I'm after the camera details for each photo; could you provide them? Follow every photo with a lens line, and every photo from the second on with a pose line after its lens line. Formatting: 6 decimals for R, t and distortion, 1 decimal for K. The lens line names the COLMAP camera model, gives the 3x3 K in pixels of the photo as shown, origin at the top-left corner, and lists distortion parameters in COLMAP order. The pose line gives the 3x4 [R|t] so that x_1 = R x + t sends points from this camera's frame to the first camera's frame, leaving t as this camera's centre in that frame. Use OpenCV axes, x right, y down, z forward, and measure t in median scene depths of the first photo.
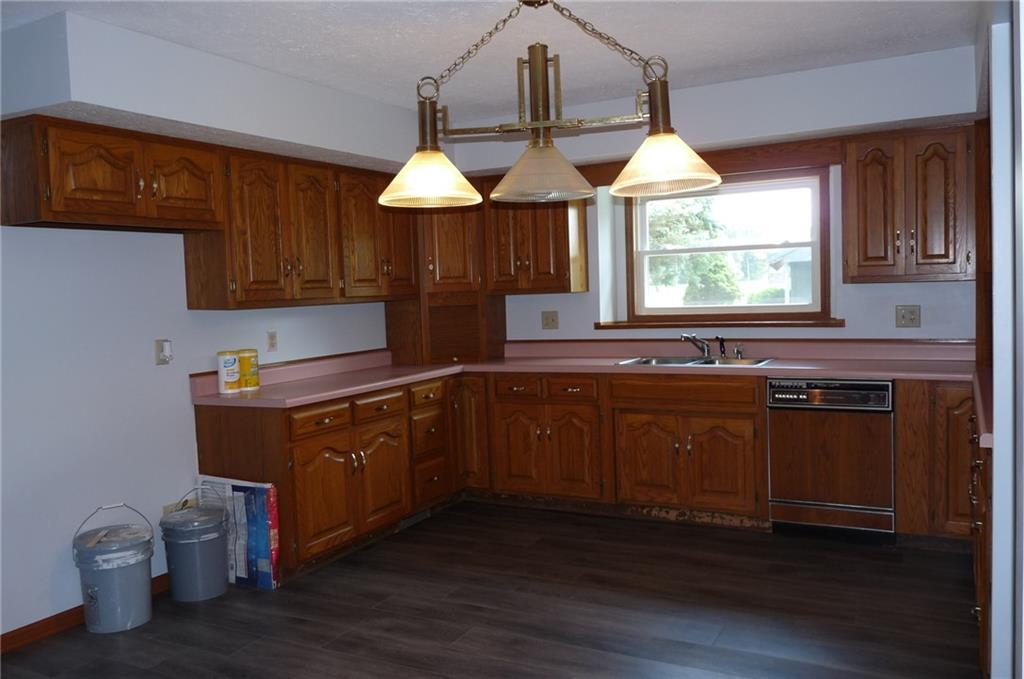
lens RADIAL K [[826.6, 0, 508.9], [0, 826.6, 341.3], [0, 0, 1]] dist [0.002332, -0.007463]
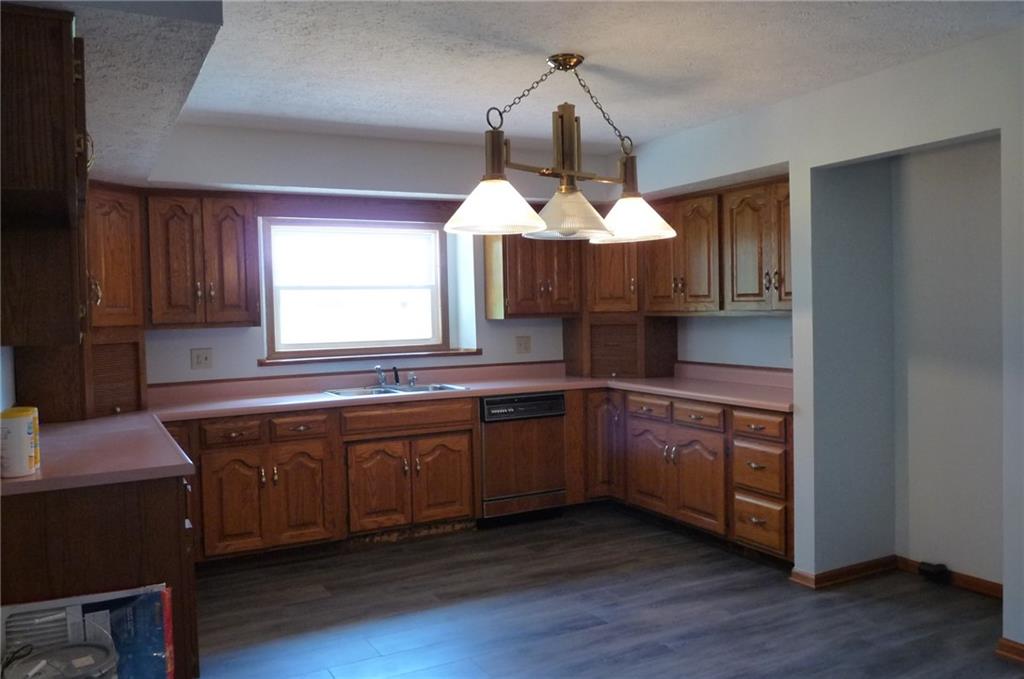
lens RADIAL K [[826.6, 0, 509.1], [0, 826.6, 337.8], [0, 0, 1]] dist [0.002332, -0.007463]
pose [[0.555592, -0.007065, 0.831425, -0.623217], [0.058402, 0.997826, -0.030547, -0.002322], [-0.829401, 0.065529, 0.554797, 0.288542]]
